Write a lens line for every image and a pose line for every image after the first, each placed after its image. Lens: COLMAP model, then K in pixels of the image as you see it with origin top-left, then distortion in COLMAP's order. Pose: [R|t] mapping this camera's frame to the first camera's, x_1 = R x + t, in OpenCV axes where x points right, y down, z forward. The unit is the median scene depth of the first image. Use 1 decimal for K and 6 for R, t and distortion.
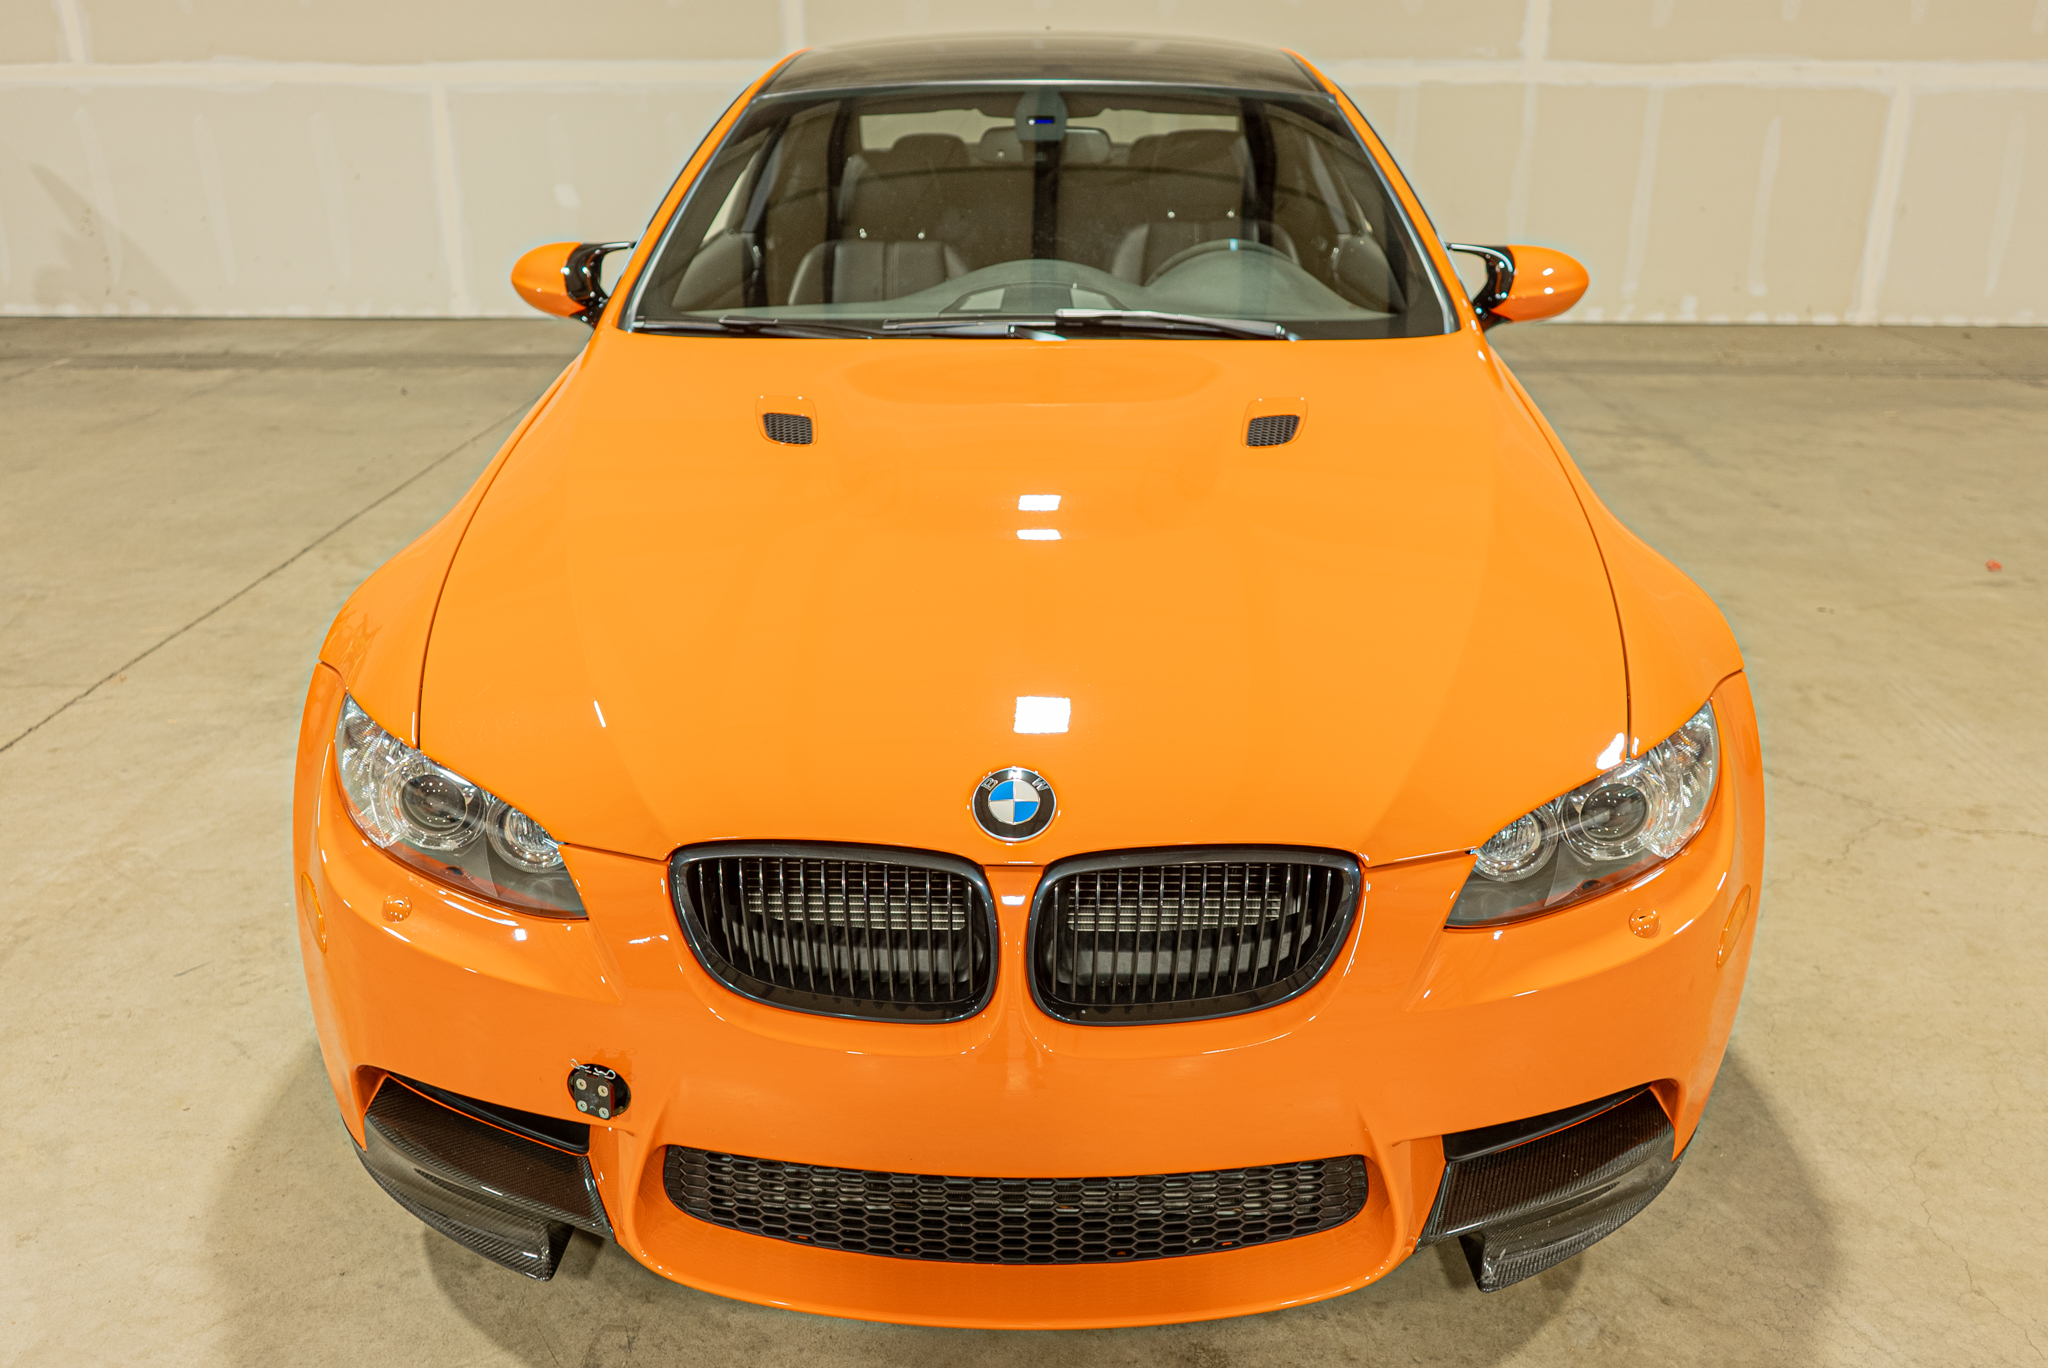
lens RADIAL K [[1683.6, 0, 1021.2], [0, 1683.6, 683.8], [0, 0, 1]] dist [-0.011191, 0.007700]
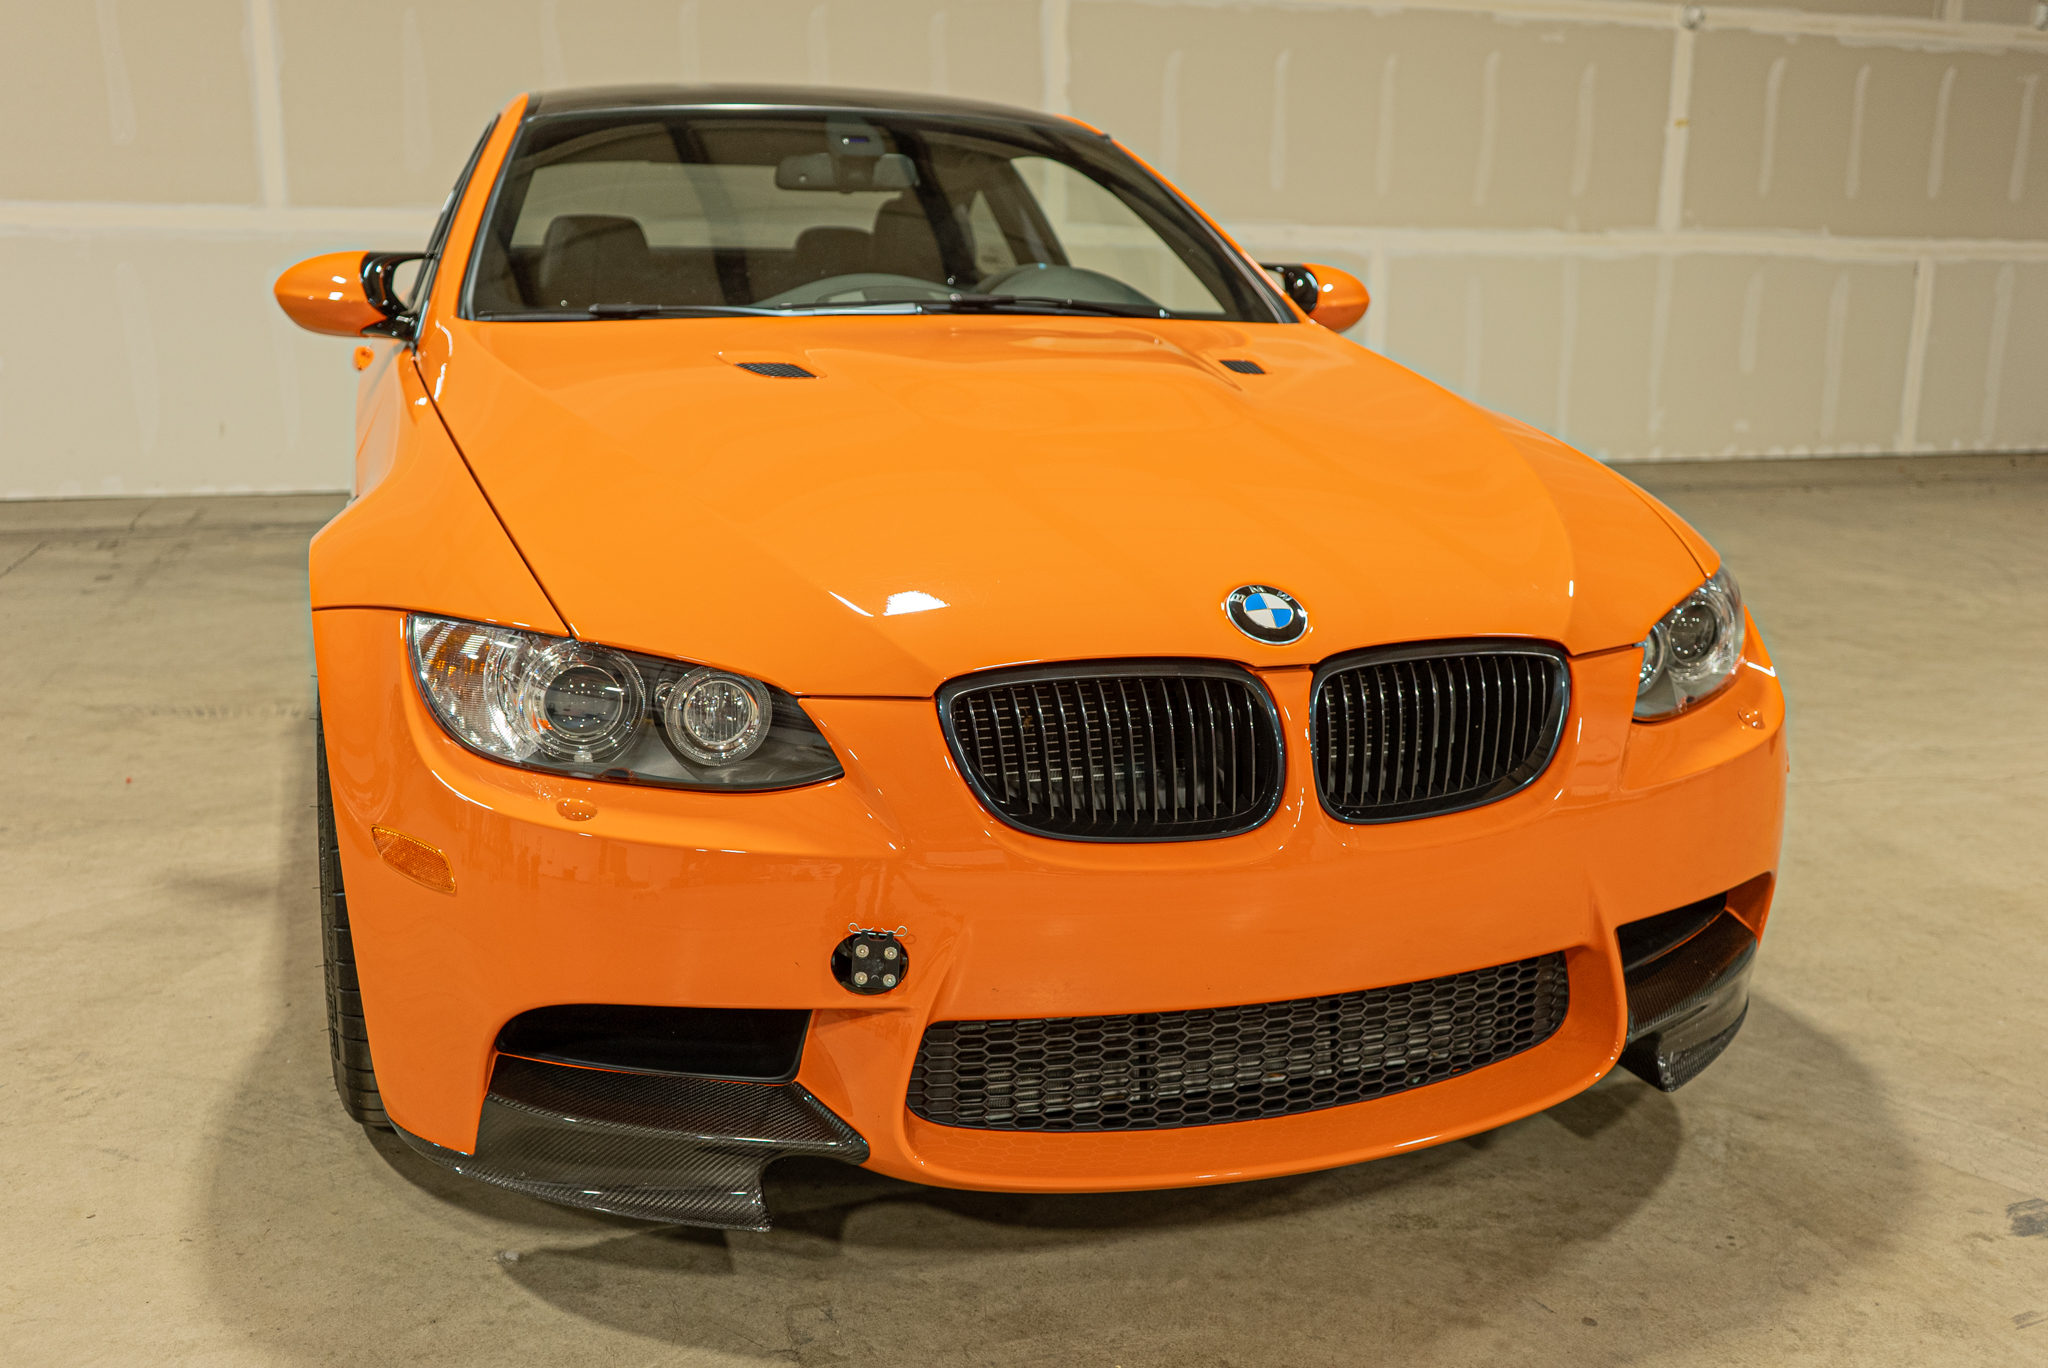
lens RADIAL K [[1832.7, 0, 1019.6], [0, 1832.7, 685.9], [0, 0, 1]] dist [0.000416, 0.008305]
pose [[0.942351, -0.063483, 0.328550, -0.300118], [0.110624, 0.985737, -0.126826, 0.140347], [-0.315812, 0.155860, 0.935933, 0.018619]]
